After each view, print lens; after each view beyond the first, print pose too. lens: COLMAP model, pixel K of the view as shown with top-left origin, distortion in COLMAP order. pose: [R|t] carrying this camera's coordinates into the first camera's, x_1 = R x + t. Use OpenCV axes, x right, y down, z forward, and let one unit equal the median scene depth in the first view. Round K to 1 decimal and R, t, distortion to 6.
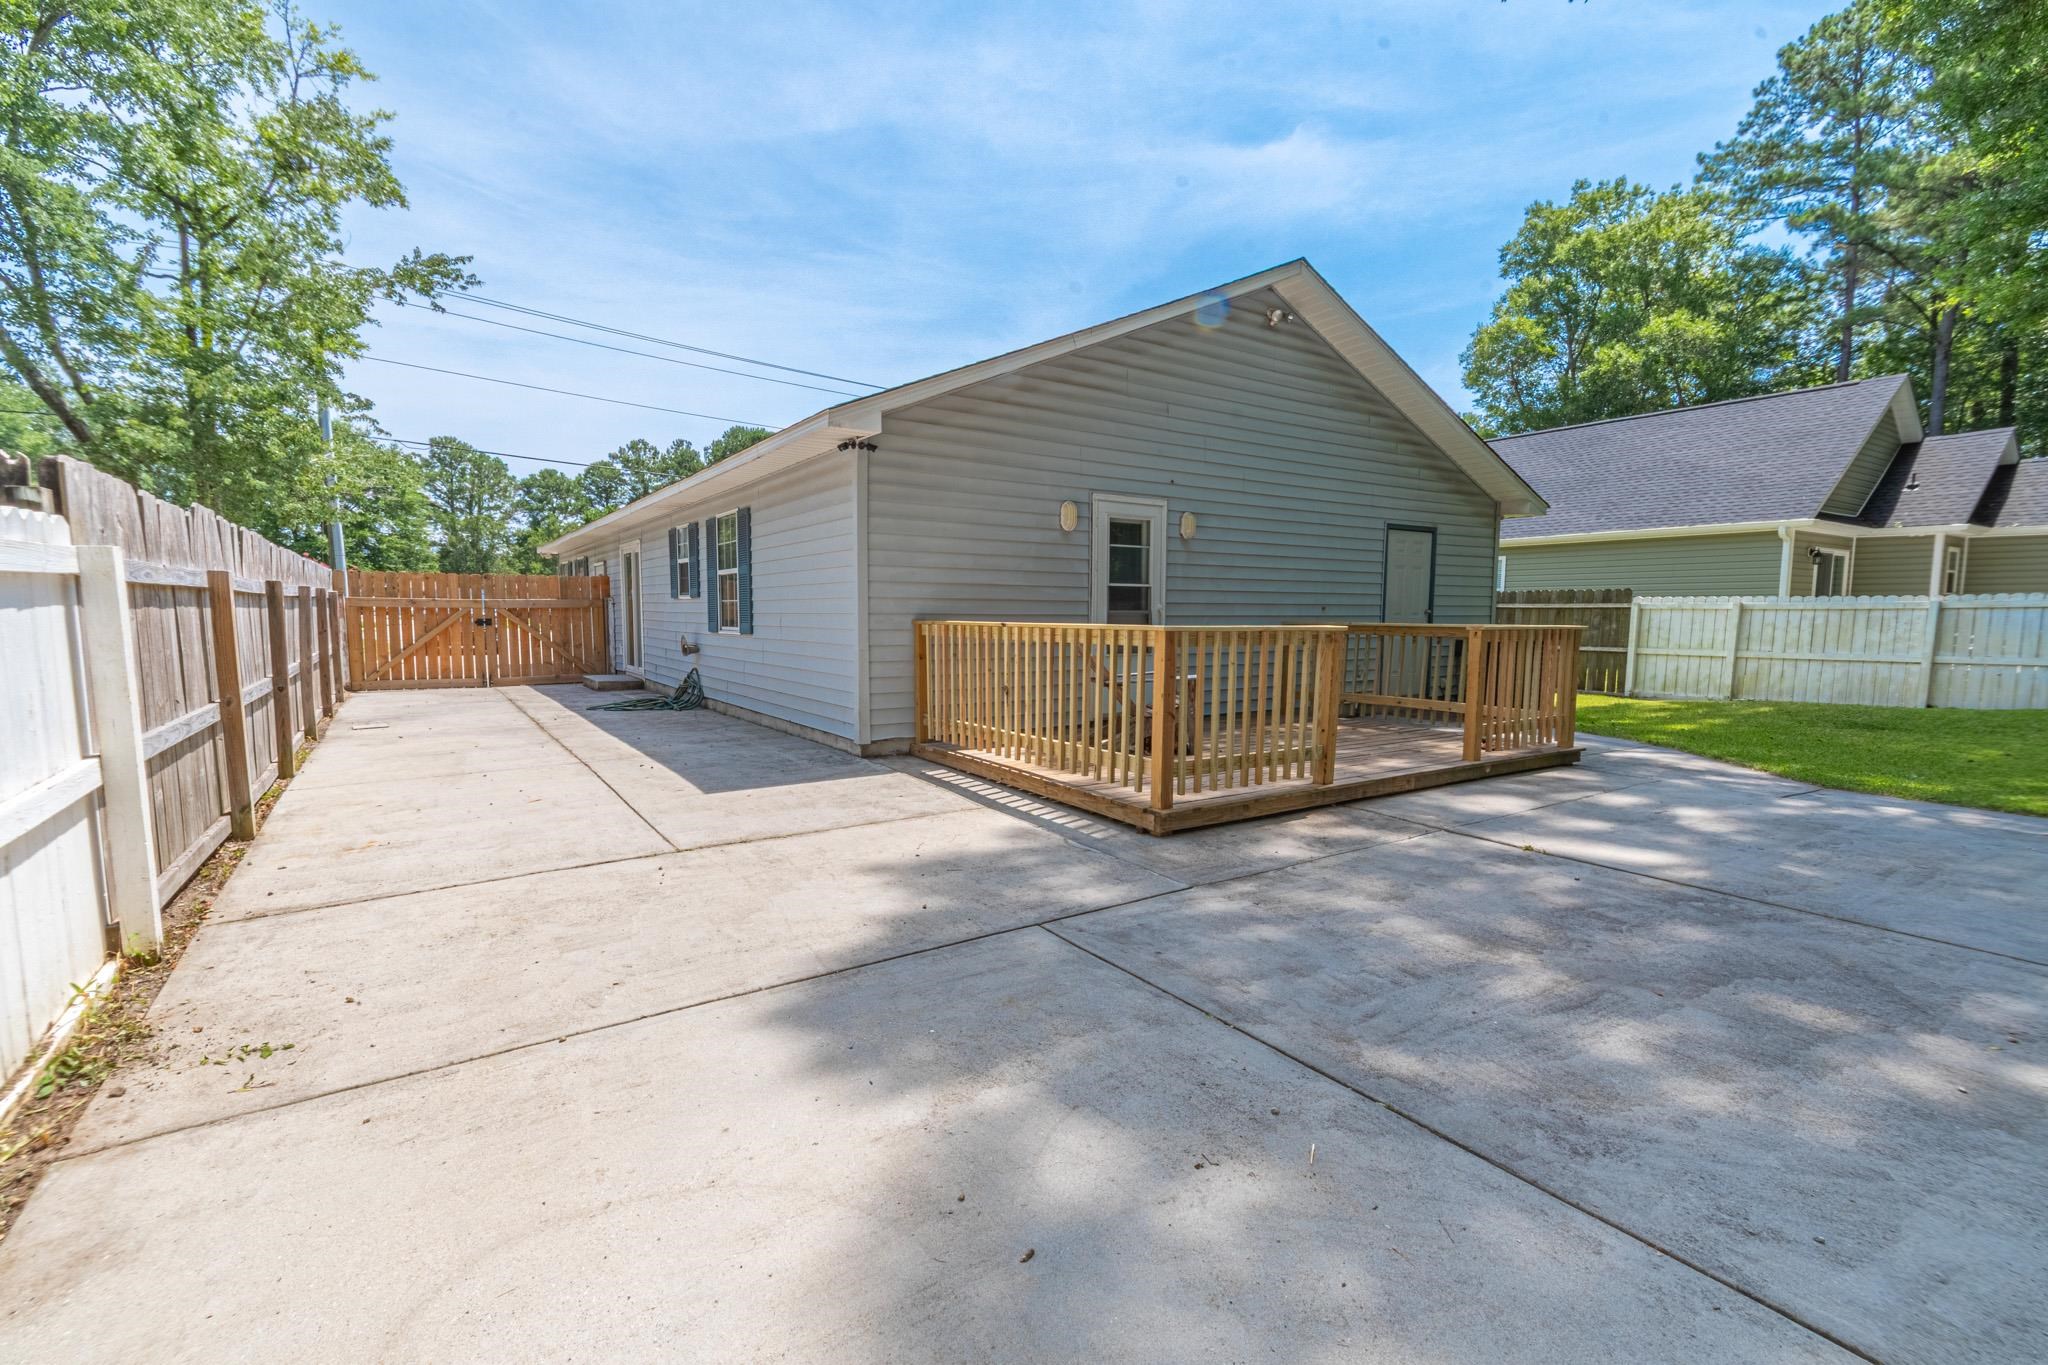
lens RADIAL K [[906.6, 0, 1015.8], [0, 906.6, 684.0], [0, 0, 1]] dist [0.004628, -0.000002]
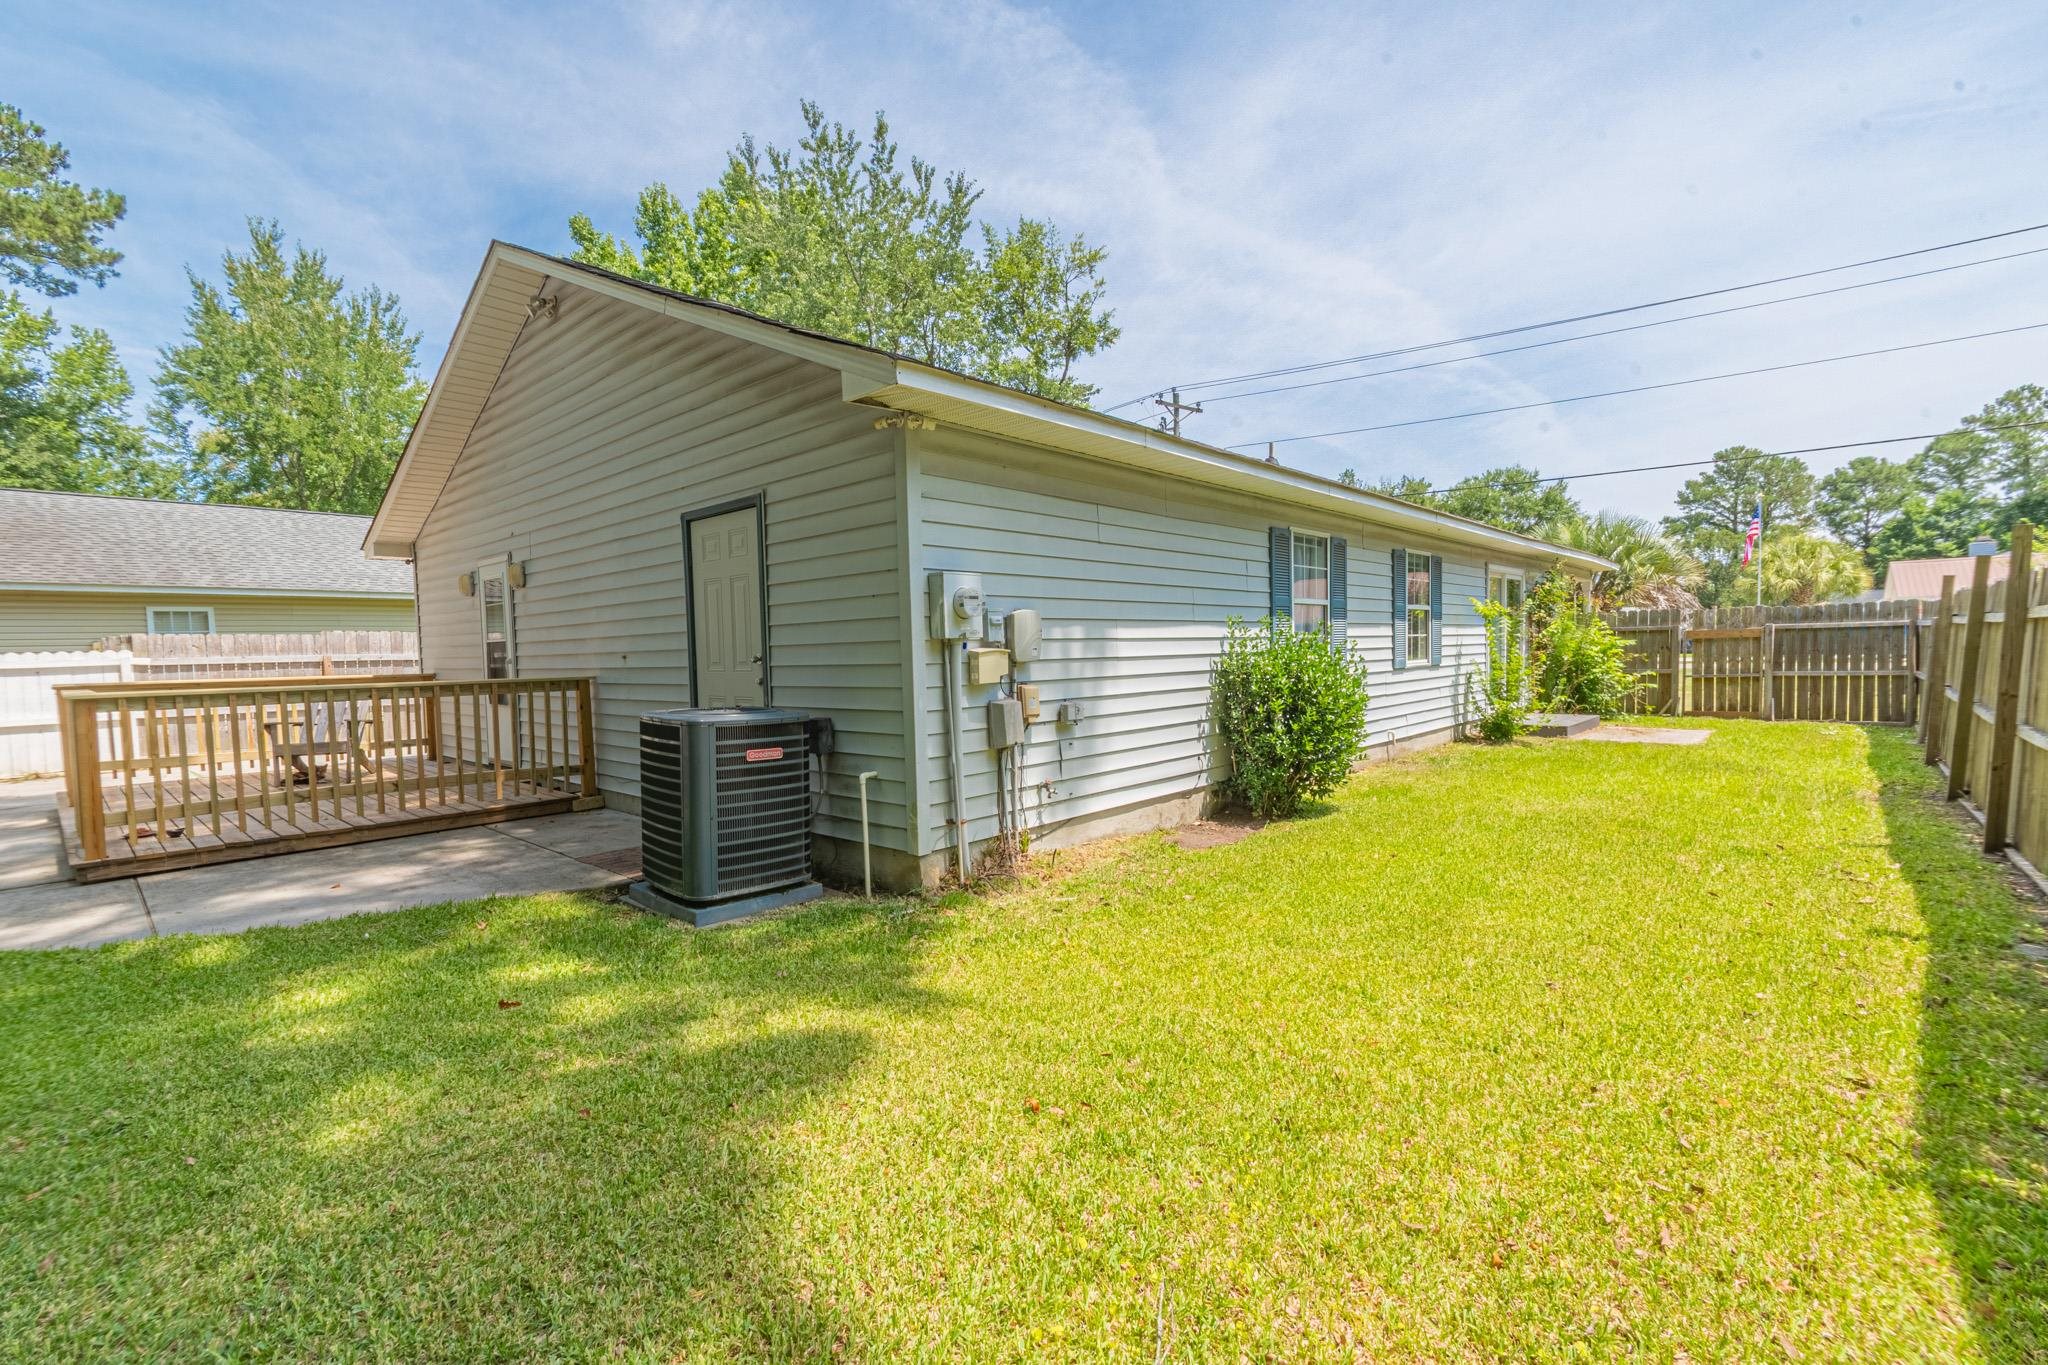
lens RADIAL K [[906.6, 0, 1015.8], [0, 906.6, 684.0], [0, 0, 1]] dist [0.004628, -0.000002]
pose [[0.237000, 0.024834, -0.971192, 2.694328], [-0.053769, 0.998476, 0.012410, -0.214126], [0.970020, 0.049279, 0.237975, 2.757257]]
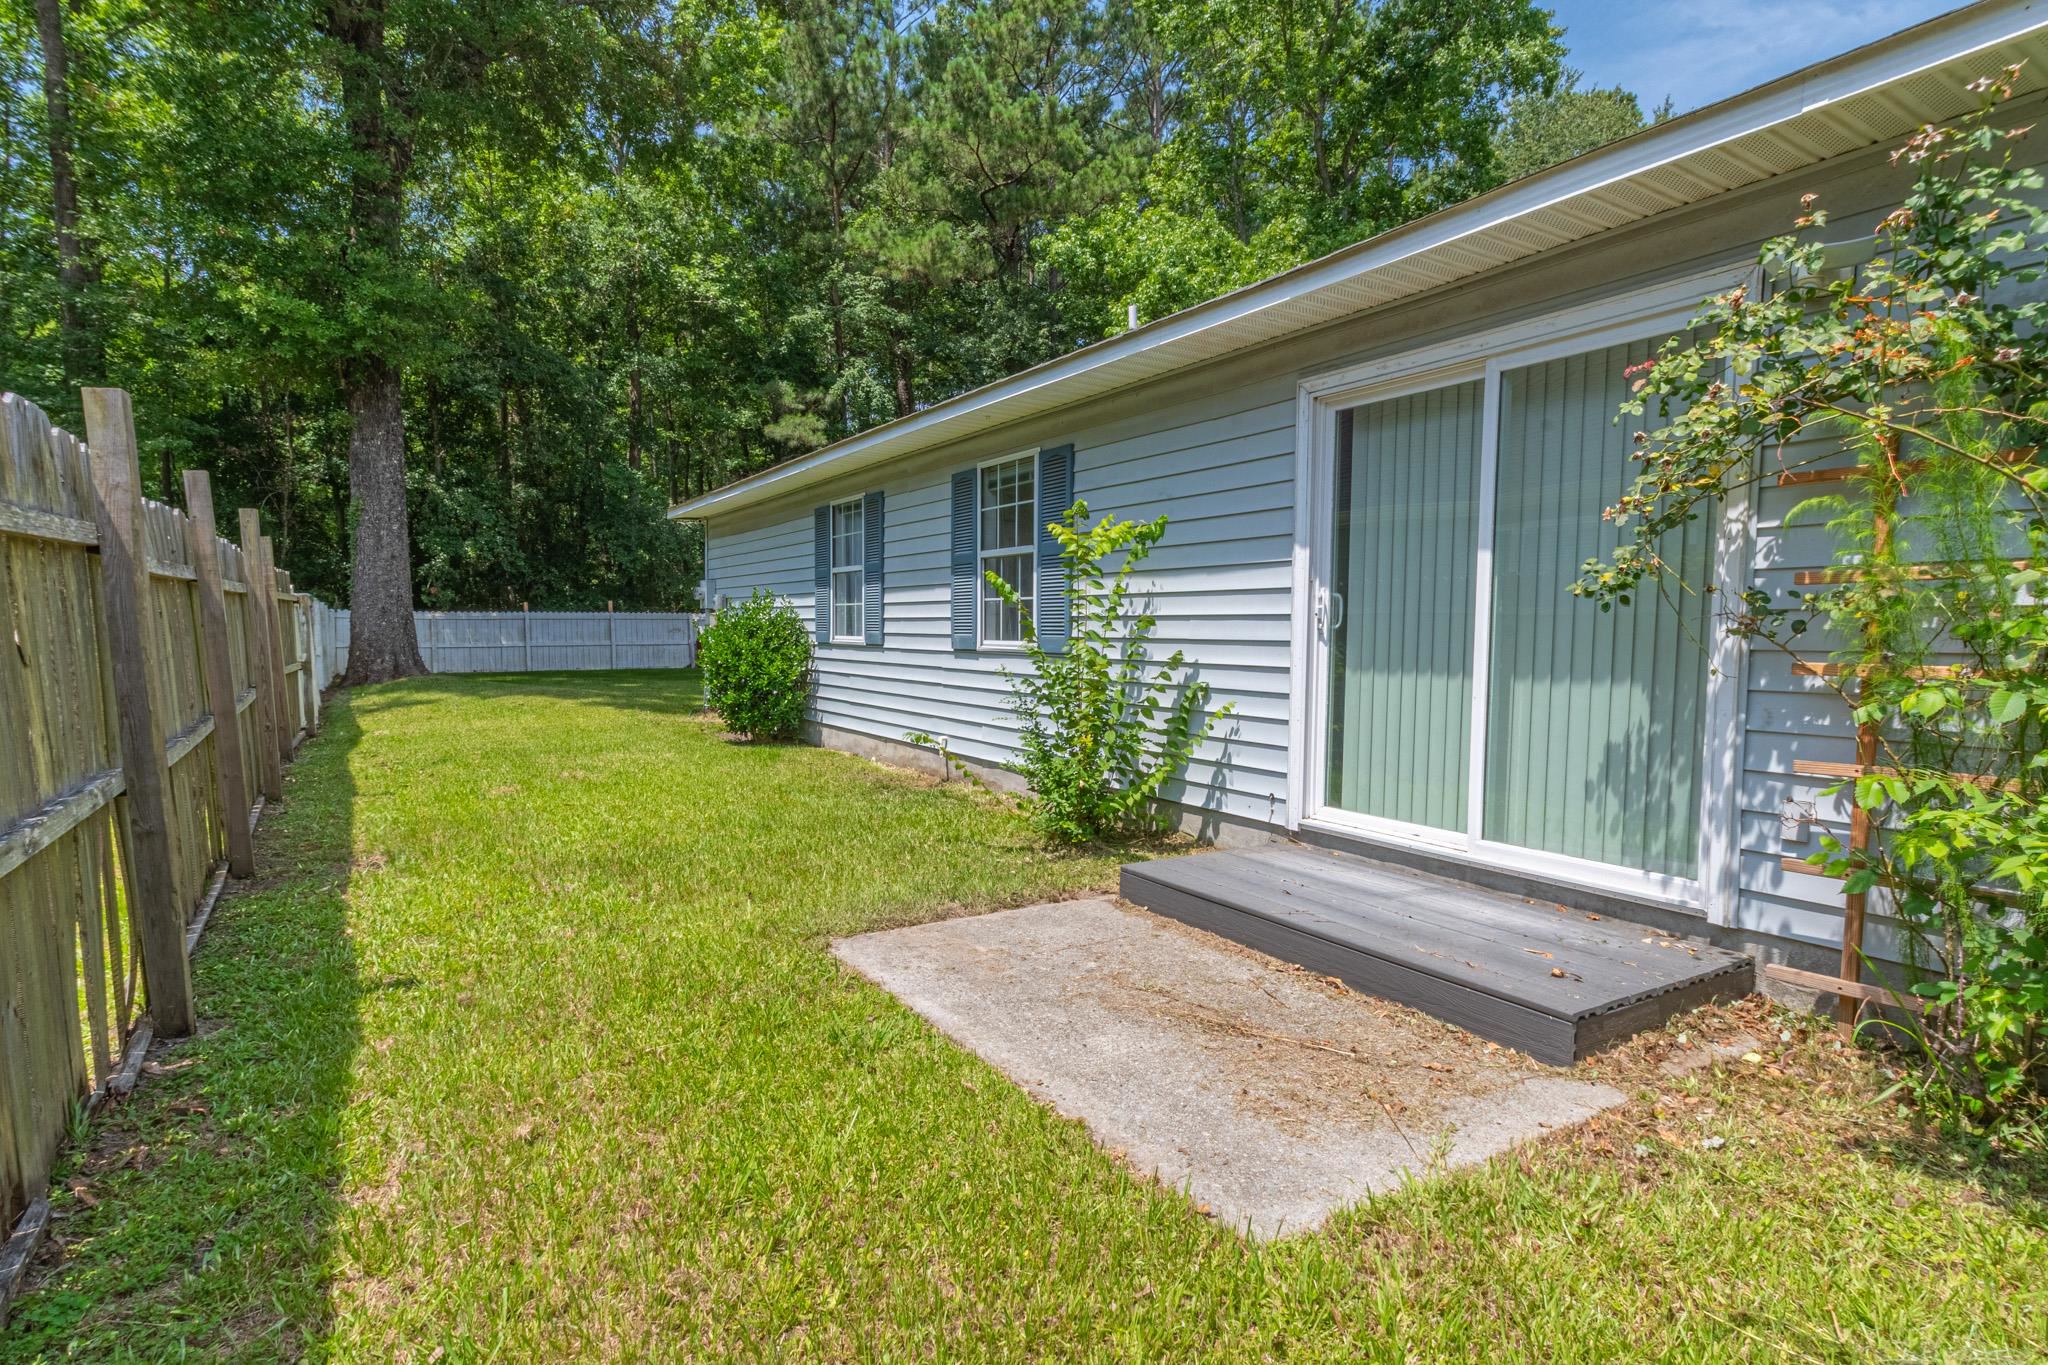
lens RADIAL K [[1064.5, 0, 1072.1], [0, 1064.5, 680.1], [0, 0, 1]] dist [-0.001464, -0.000242]
pose [[-0.999862, -0.011461, 0.011988, 0.245227], [-0.009725, 0.990667, 0.135959, -0.504037], [-0.013434, 0.135824, -0.990642, 6.357846]]
